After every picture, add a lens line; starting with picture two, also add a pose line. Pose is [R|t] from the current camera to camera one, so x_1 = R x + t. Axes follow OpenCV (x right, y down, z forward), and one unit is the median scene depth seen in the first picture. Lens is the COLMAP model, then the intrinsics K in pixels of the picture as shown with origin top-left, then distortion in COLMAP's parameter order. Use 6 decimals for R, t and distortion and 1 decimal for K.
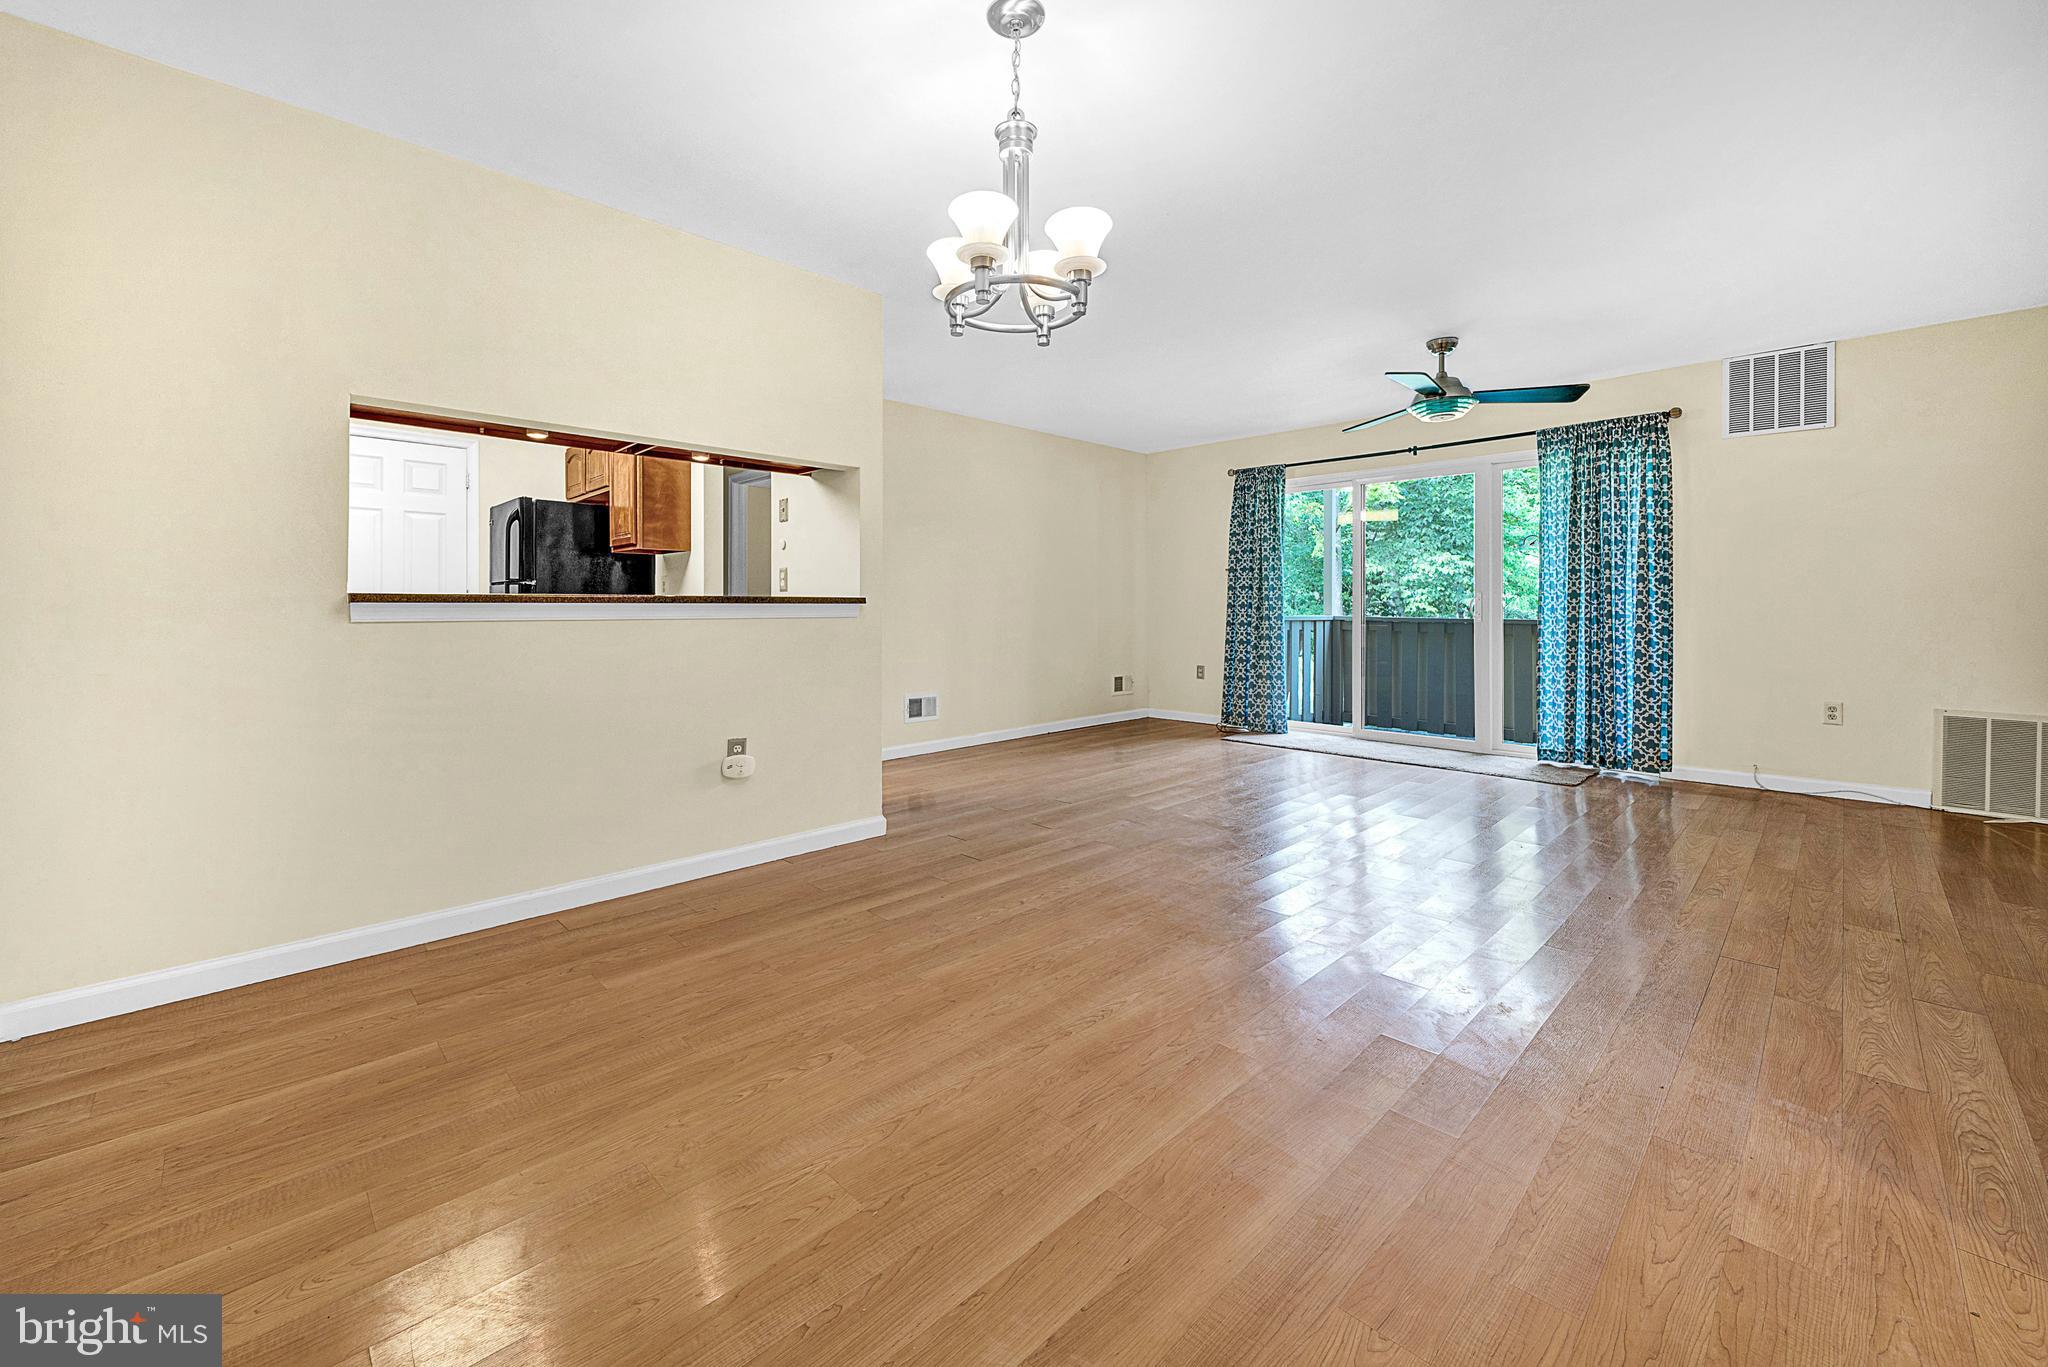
lens RADIAL K [[813.8, 0, 1012.9], [0, 813.8, 605.1], [0, 0, 1]] dist [-0.000540, -0.000275]
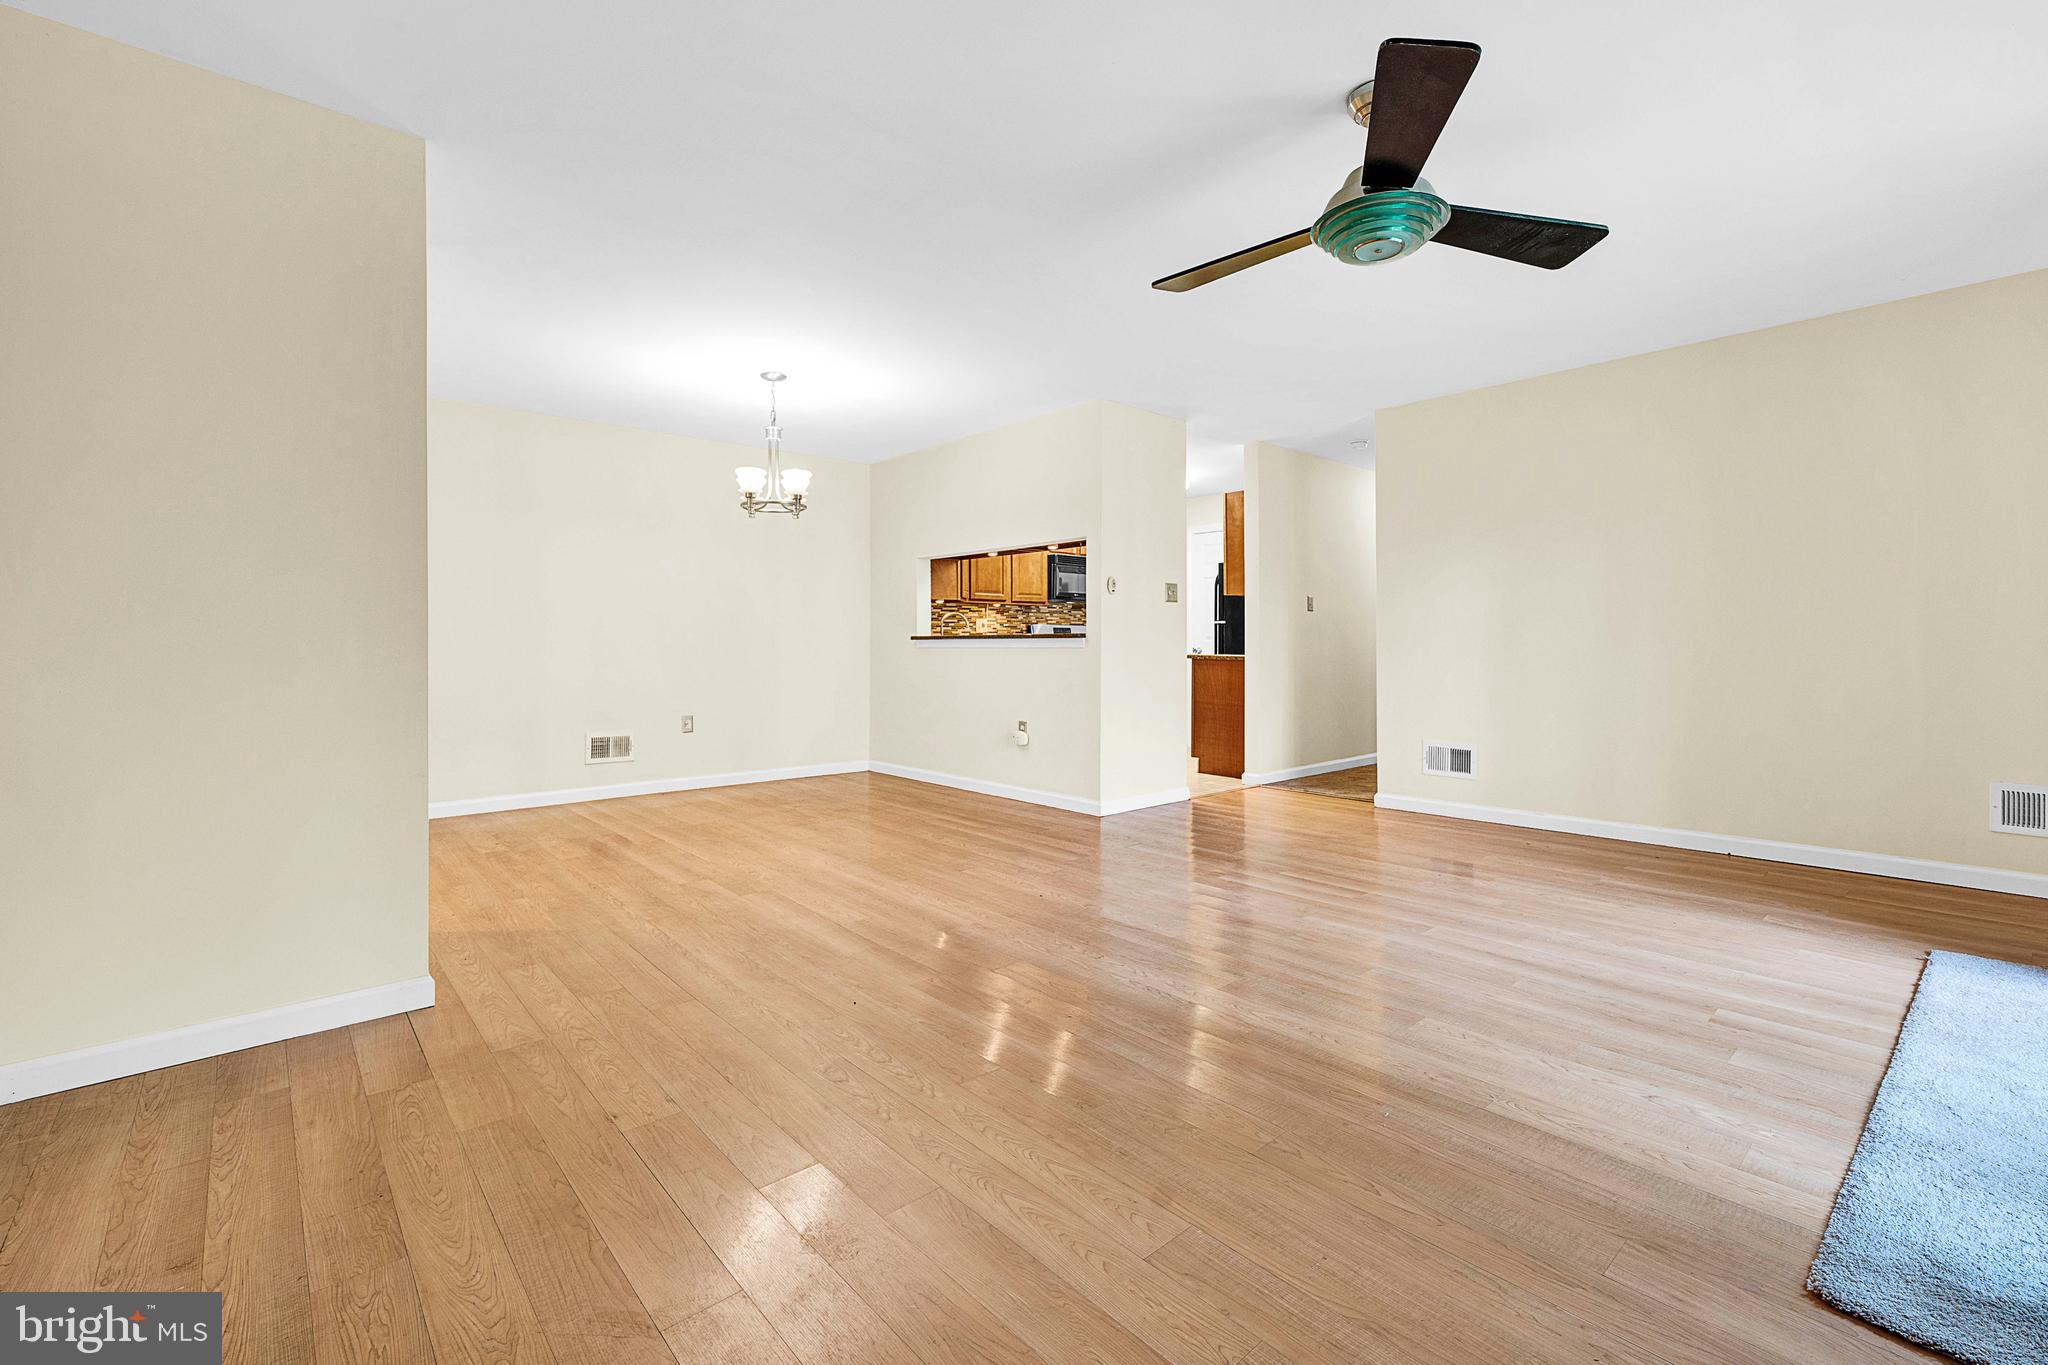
lens RADIAL K [[884.6, 0, 1019.3], [0, 884.6, 640.1], [0, 0, 1]] dist [-0.001556, -0.000380]
pose [[-0.058595, -0.000899, -0.998281, 0.936648], [0.009334, 0.999955, -0.001449, 0.002485], [0.998238, -0.009403, -0.058584, 0.715300]]
